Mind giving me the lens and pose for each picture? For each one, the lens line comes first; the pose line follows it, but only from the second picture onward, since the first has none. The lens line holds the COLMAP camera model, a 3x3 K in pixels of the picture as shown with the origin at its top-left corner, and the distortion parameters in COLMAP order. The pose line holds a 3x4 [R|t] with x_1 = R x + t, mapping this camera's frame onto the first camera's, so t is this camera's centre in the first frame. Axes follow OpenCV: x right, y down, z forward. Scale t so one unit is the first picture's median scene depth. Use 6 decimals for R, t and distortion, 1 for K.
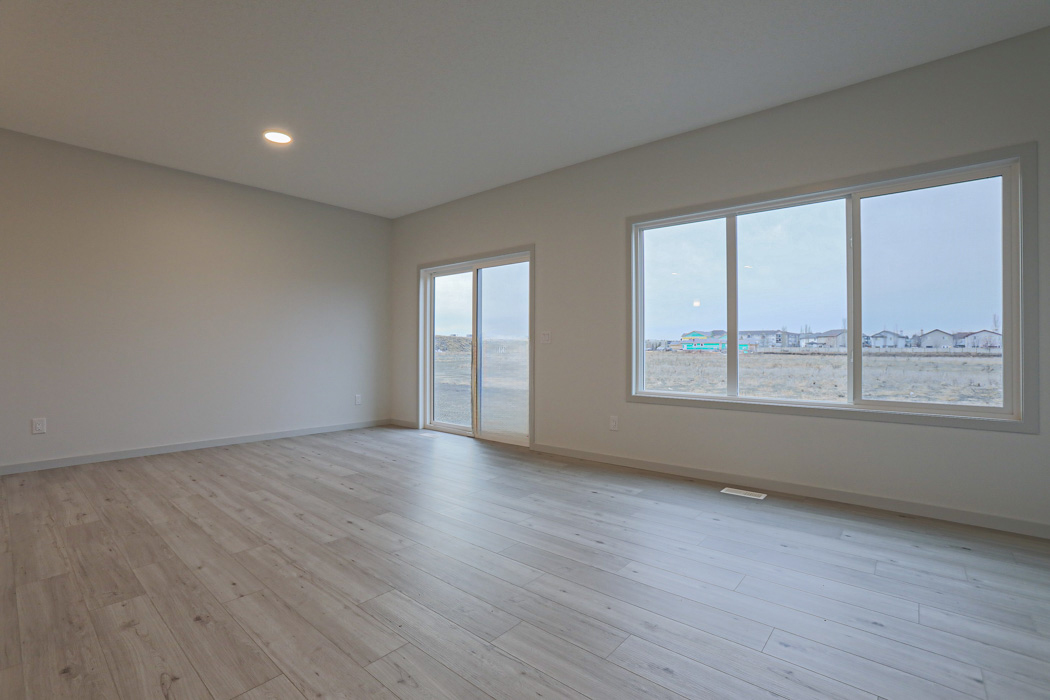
lens RADIAL K [[477.7, 0, 517.1], [0, 477.7, 341.0], [0, 0, 1]] dist [-0.060442, 0.020113]
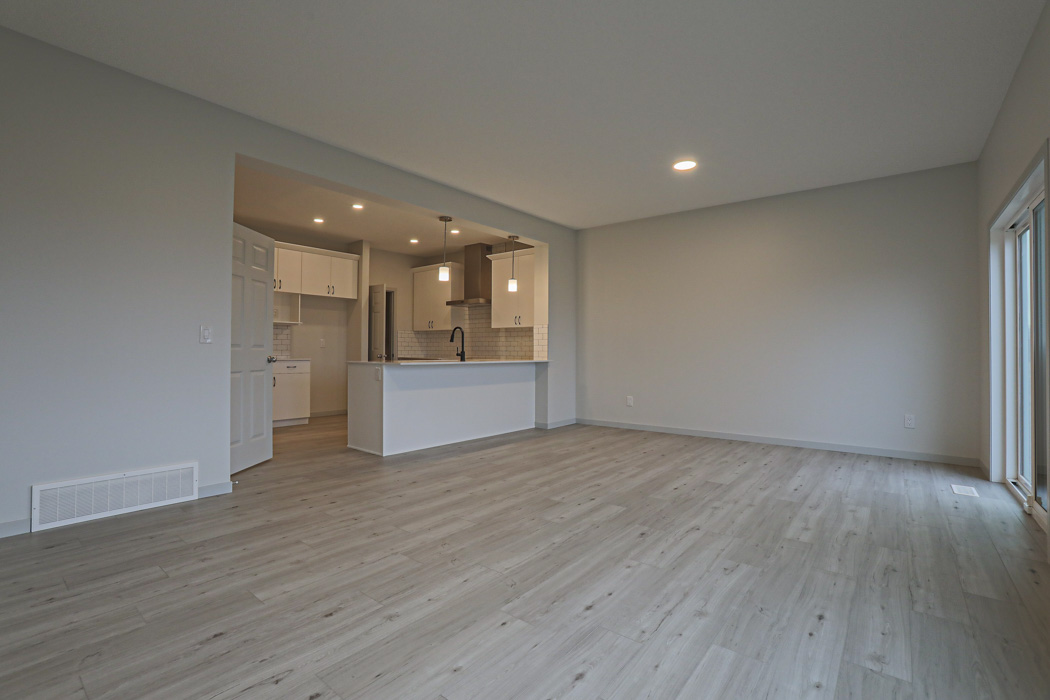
lens RADIAL K [[477.7, 0, 517.8], [0, 477.7, 348.5], [0, 0, 1]] dist [-0.060442, 0.020113]
pose [[0.032384, -0.007504, -0.999447, 0.762441], [0.009262, 0.999931, -0.007208, 0.012574], [0.999433, -0.009024, 0.032452, 0.712075]]
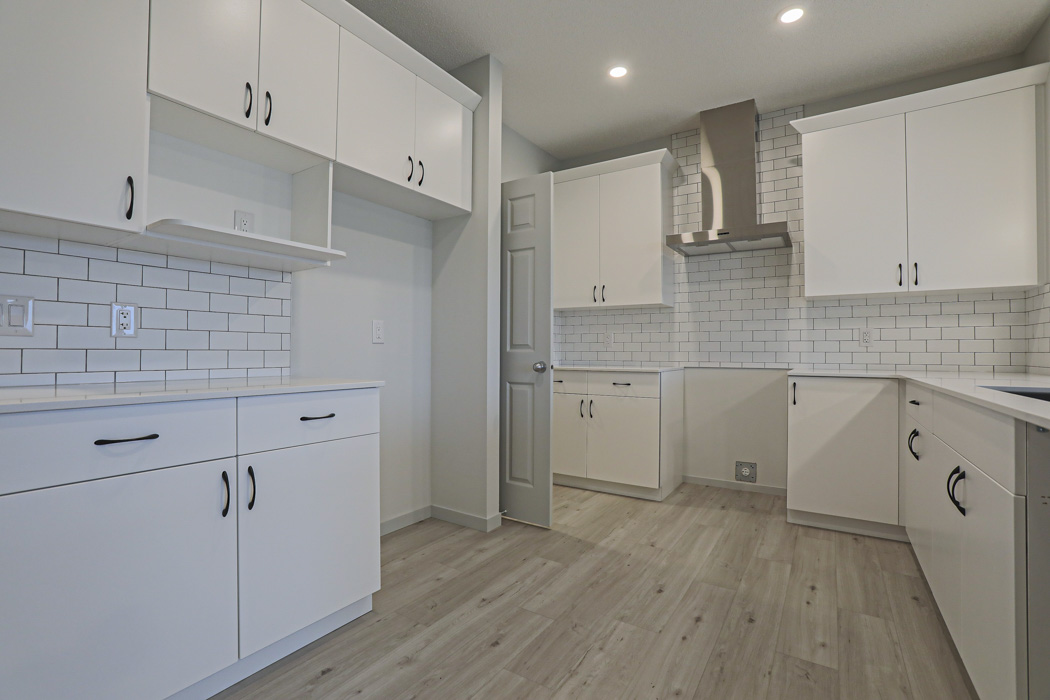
lens RADIAL K [[477.7, 0, 520.4], [0, 477.7, 346.6], [0, 0, 1]] dist [-0.060442, 0.020113]
pose [[0.136398, -0.013200, -0.990566, -0.809958], [0.010586, 0.999874, -0.011866, 0.000025], [0.990597, -0.008867, 0.136521, -0.072409]]
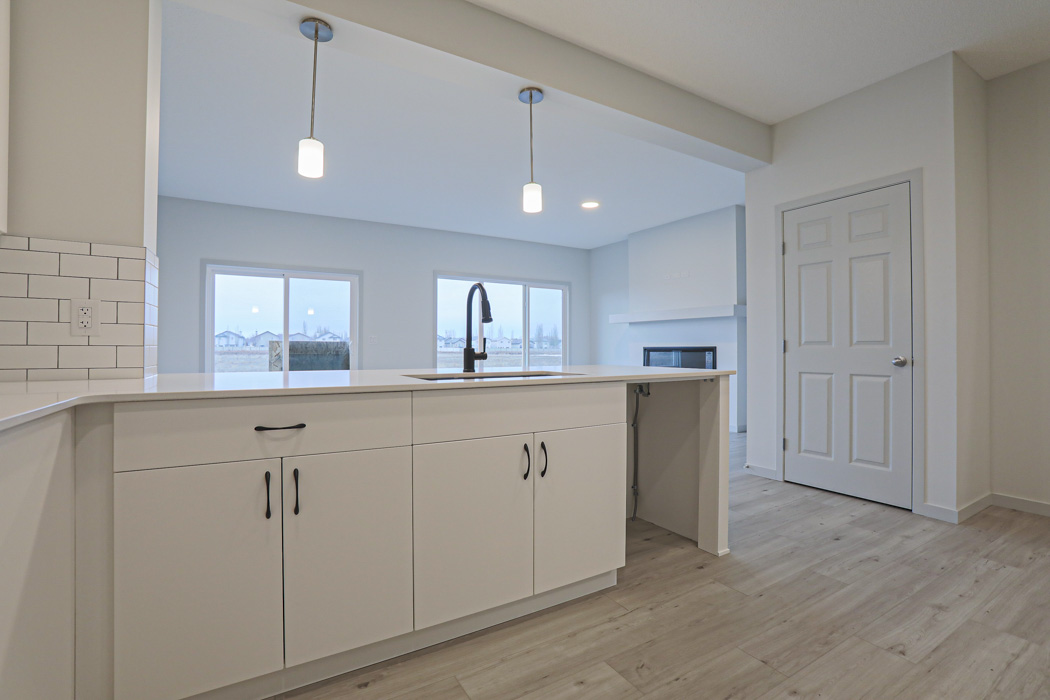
lens RADIAL K [[477.7, 0, 519.3], [0, 477.7, 342.9], [0, 0, 1]] dist [-0.060442, 0.020113]
pose [[0.309161, 0.008454, 0.950972, -1.758126], [-0.015097, 0.999878, -0.003981, 0.001842], [-0.950890, -0.013126, 0.309251, 0.261180]]
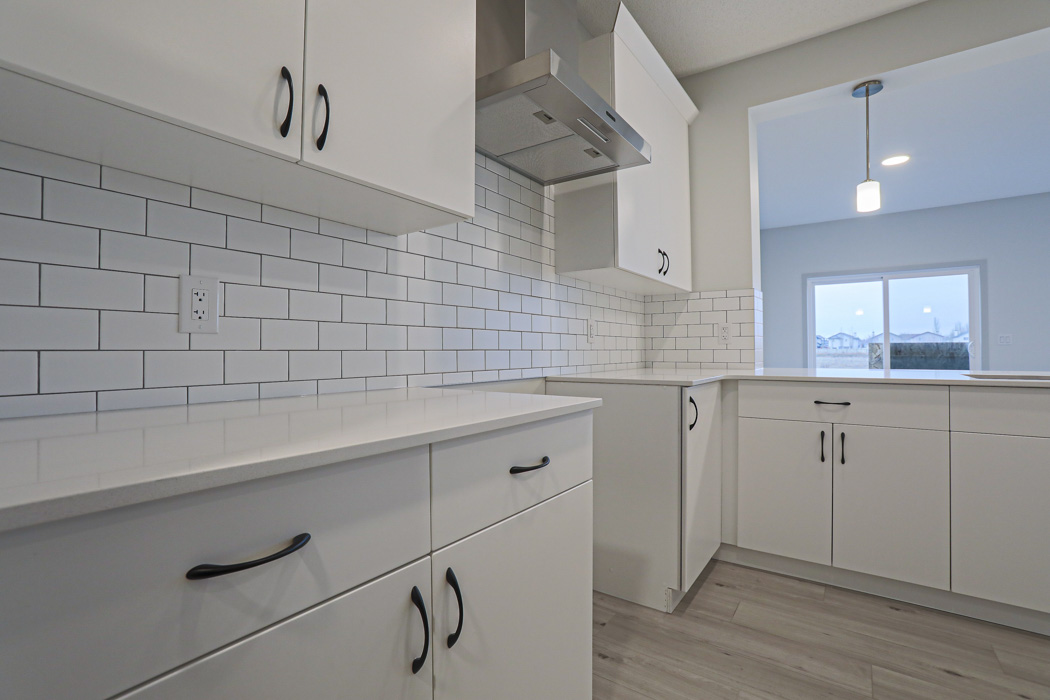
lens RADIAL K [[477.7, 0, 521.6], [0, 477.7, 345.7], [0, 0, 1]] dist [-0.060442, 0.020113]
pose [[0.995325, -0.005036, 0.096447, -1.904516], [0.004672, 0.999981, 0.003990, -0.003022], [-0.096465, -0.003520, 0.995330, -0.000089]]
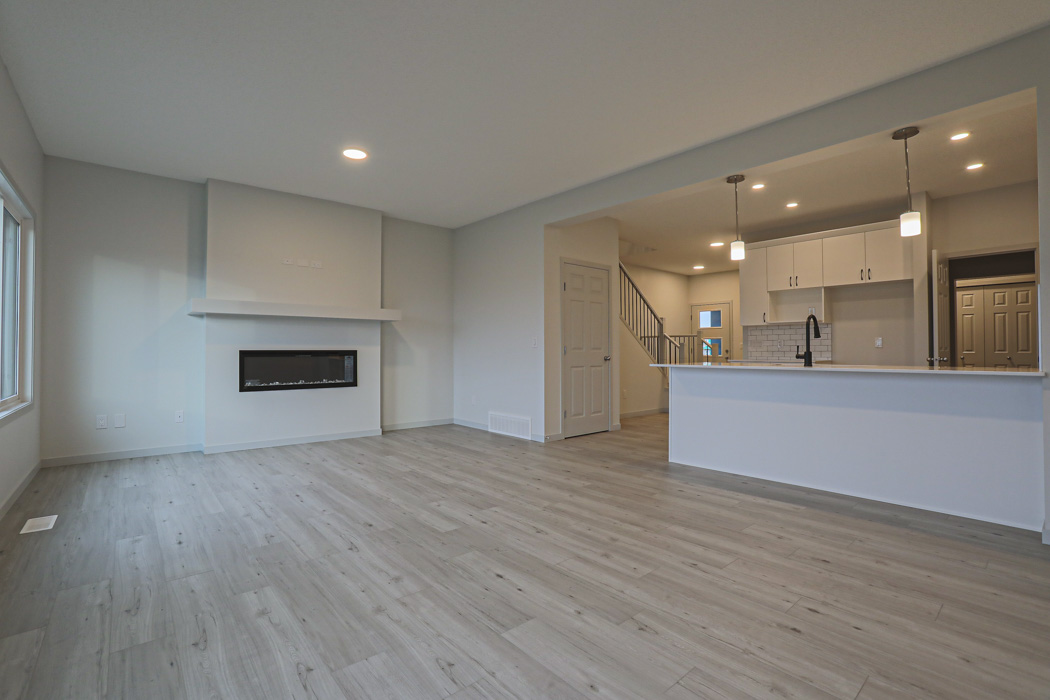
lens RADIAL K [[477.7, 0, 518.0], [0, 477.7, 345.4], [0, 0, 1]] dist [-0.060442, 0.020113]
pose [[-0.989052, 0.001779, 0.147557, -0.532331], [-0.002315, 0.999617, -0.027567, 0.027211], [-0.147549, -0.027607, -0.988669, 1.847064]]
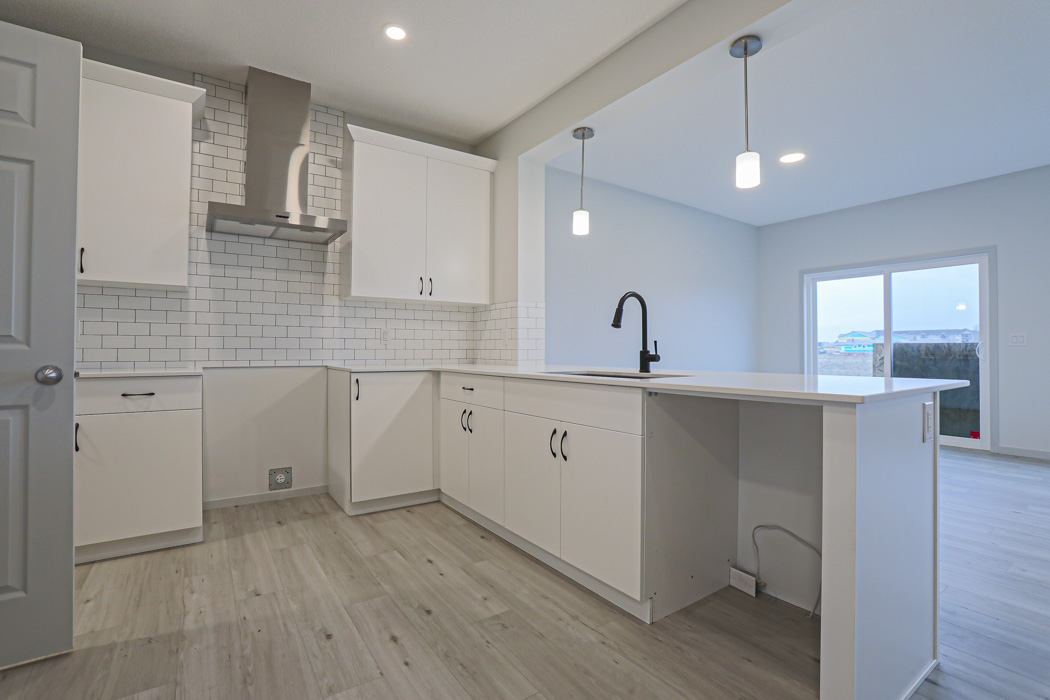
lens RADIAL K [[477.7, 0, 517.3], [0, 477.7, 344.7], [0, 0, 1]] dist [-0.060442, 0.020113]
pose [[0.967771, -0.004055, -0.251798, -1.088094], [0.004577, 0.999988, 0.001485, -0.003424], [0.251789, -0.002589, 0.967779, -0.260984]]
